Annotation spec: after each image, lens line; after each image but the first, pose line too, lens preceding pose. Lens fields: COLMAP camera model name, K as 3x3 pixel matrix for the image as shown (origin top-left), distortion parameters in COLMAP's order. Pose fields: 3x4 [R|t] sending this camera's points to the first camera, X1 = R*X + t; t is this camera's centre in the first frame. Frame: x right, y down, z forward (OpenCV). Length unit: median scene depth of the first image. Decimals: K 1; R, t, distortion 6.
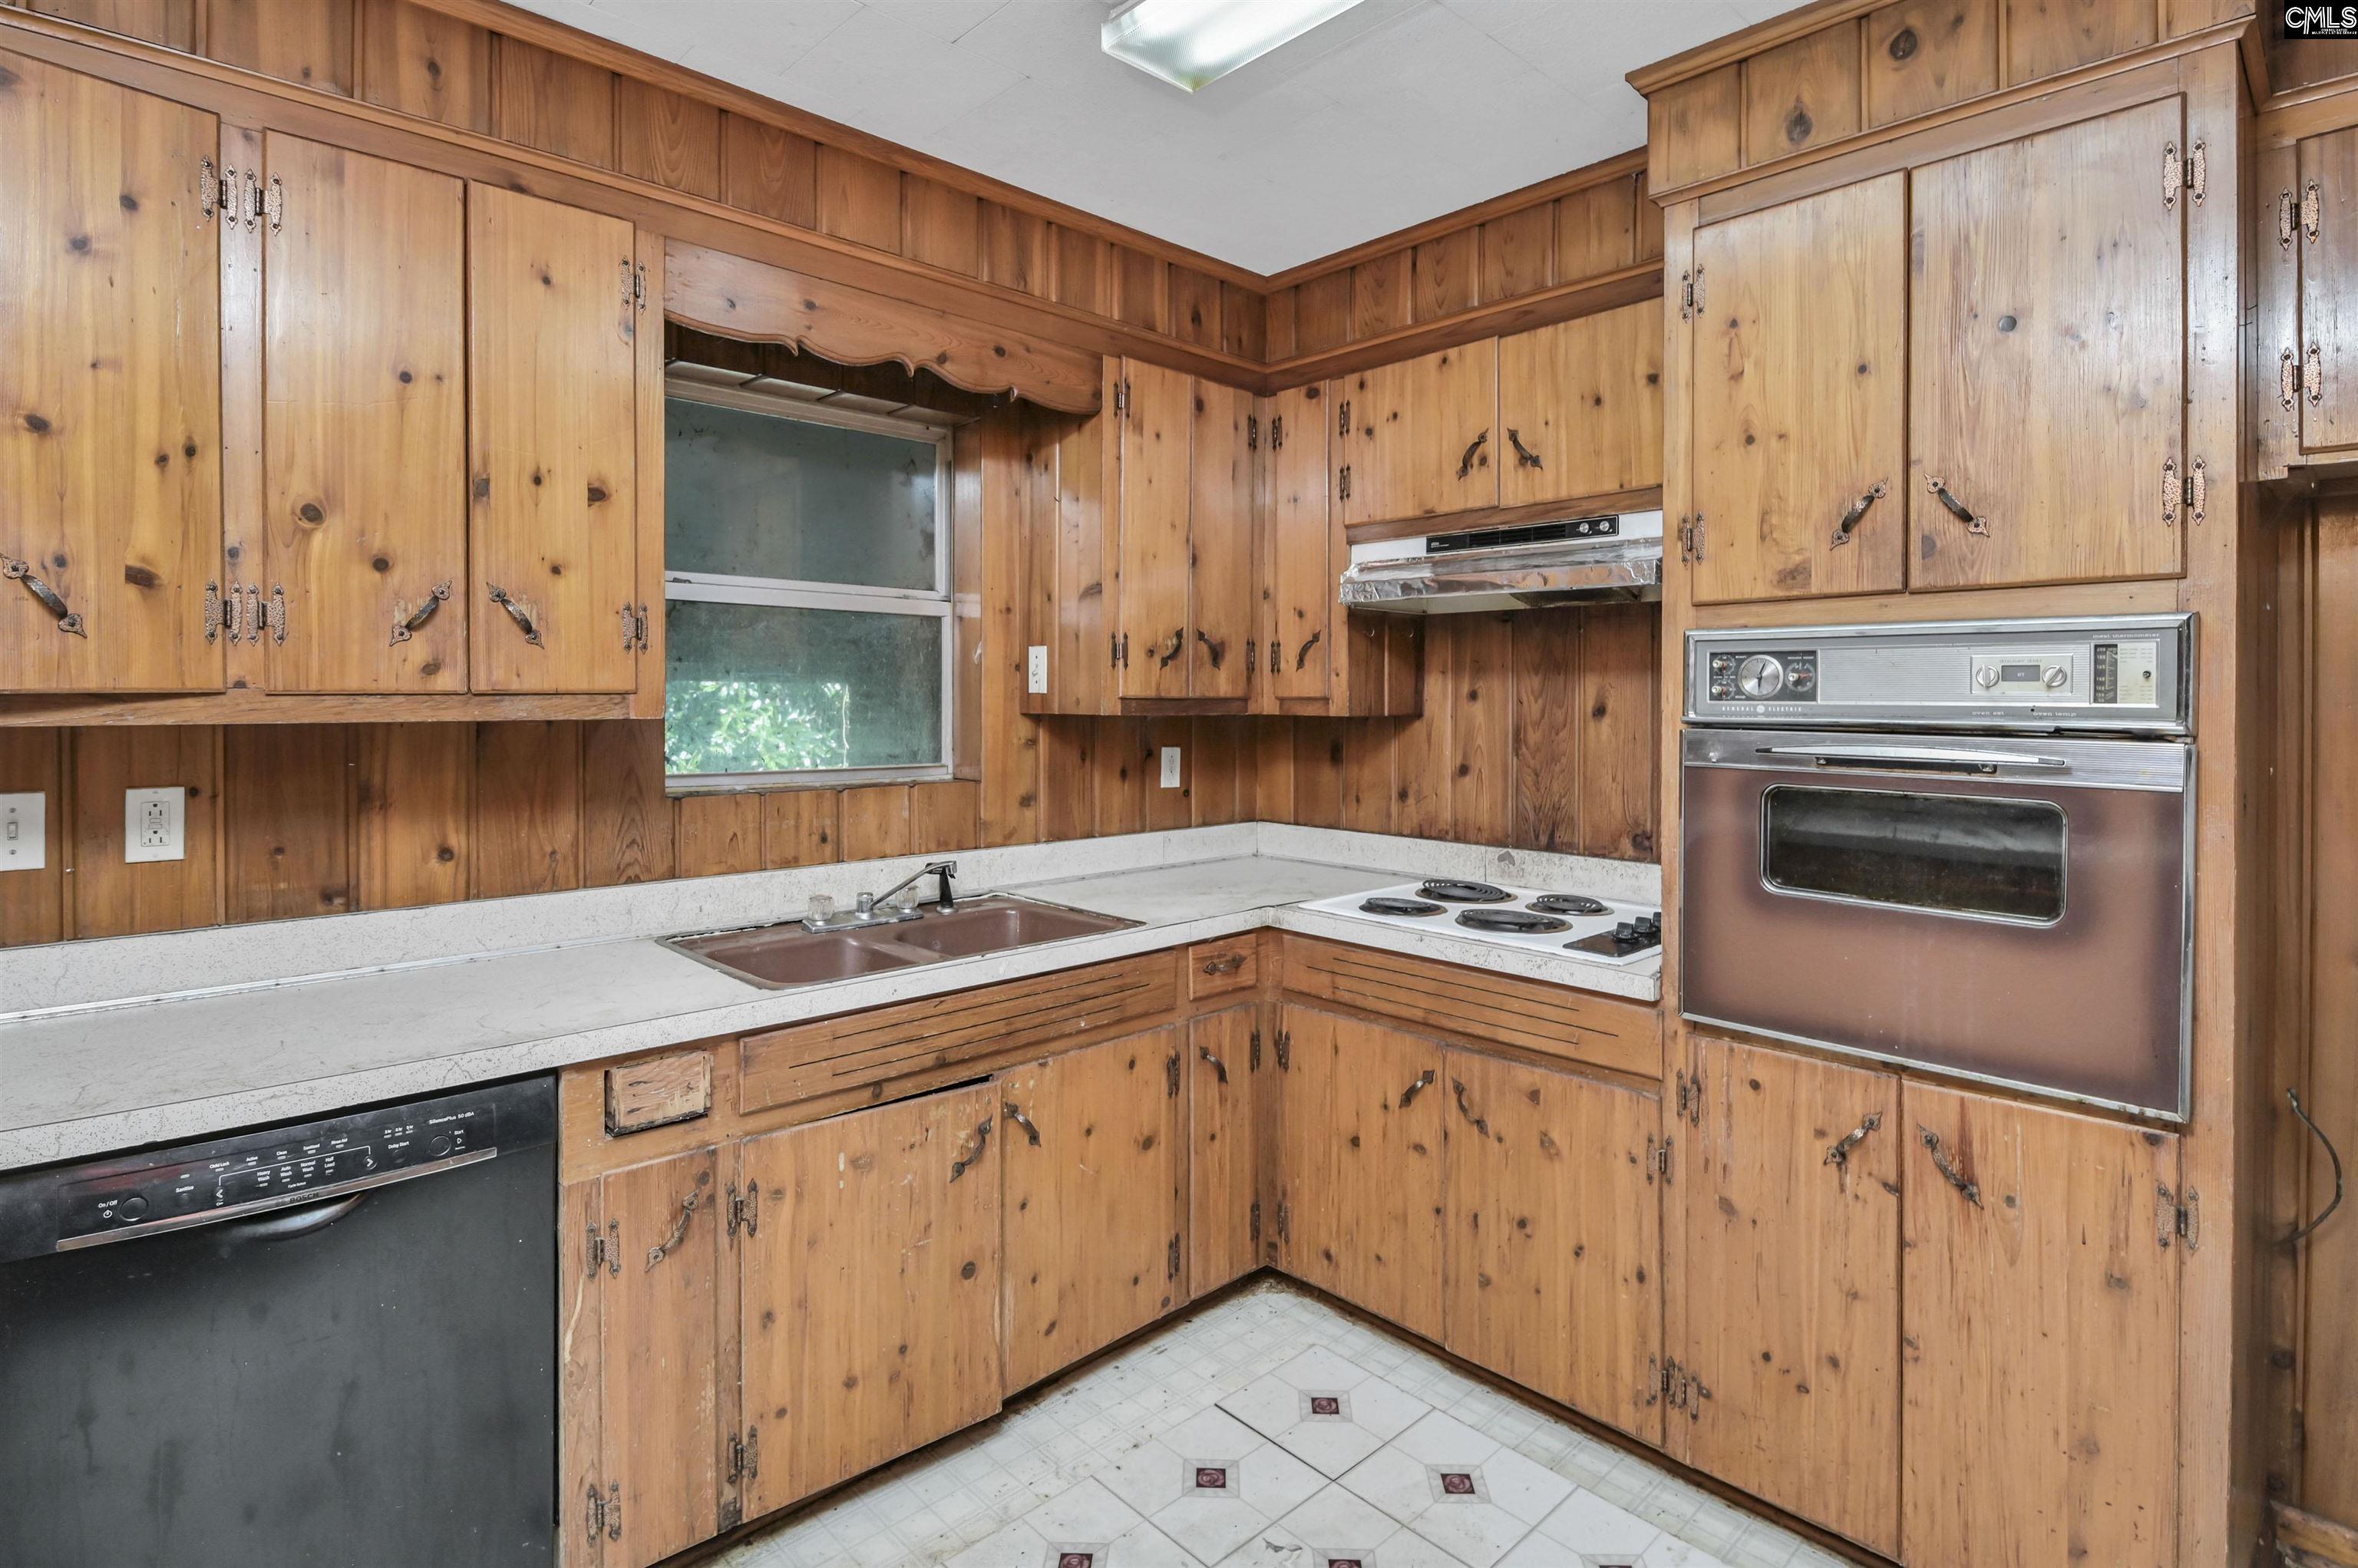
lens RADIAL K [[1185.4, 0, 1178.3], [0, 1185.4, 704.0], [0, 0, 1]] dist [-0.000261, -0.005959]
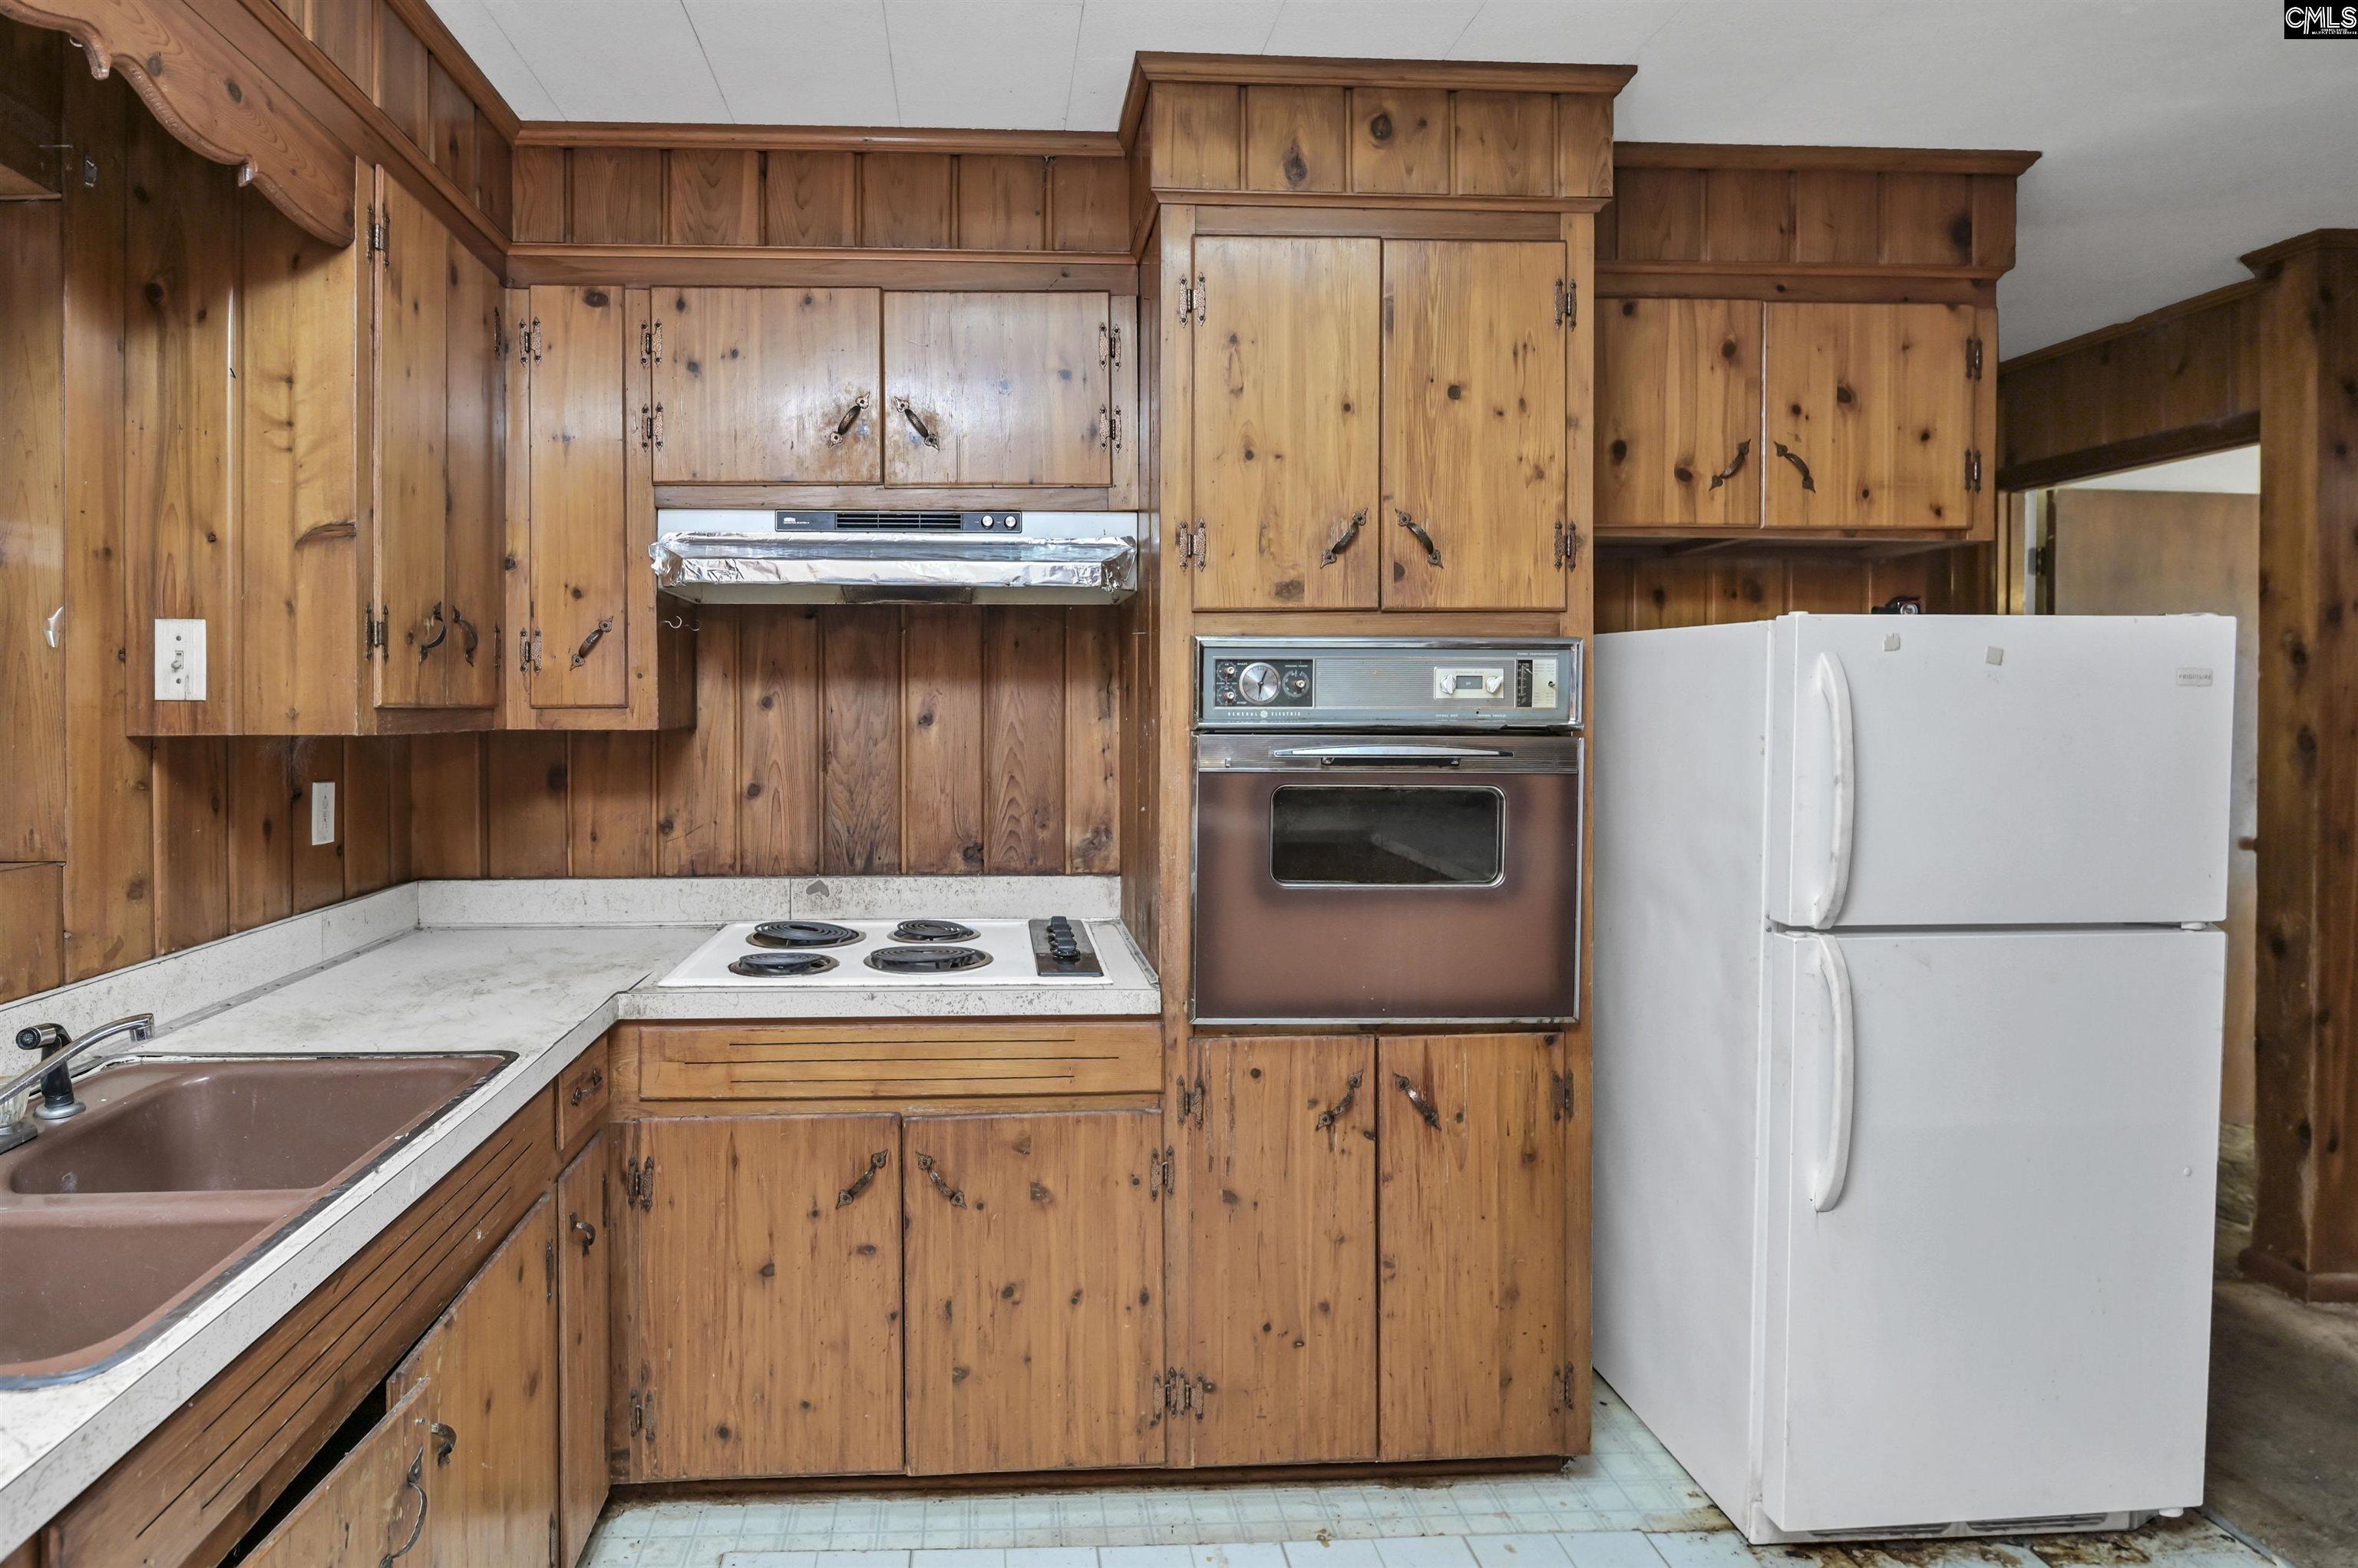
lens RADIAL K [[1204.5, 0, 1175.5], [0, 1204.5, 717.3], [0, 0, 1]] dist [0.004633, -0.011460]
pose [[0.649373, -0.012471, 0.760368, -0.344418], [0.008536, 0.999922, 0.009110, -0.003059], [-0.760422, 0.000575, 0.649429, 0.341758]]
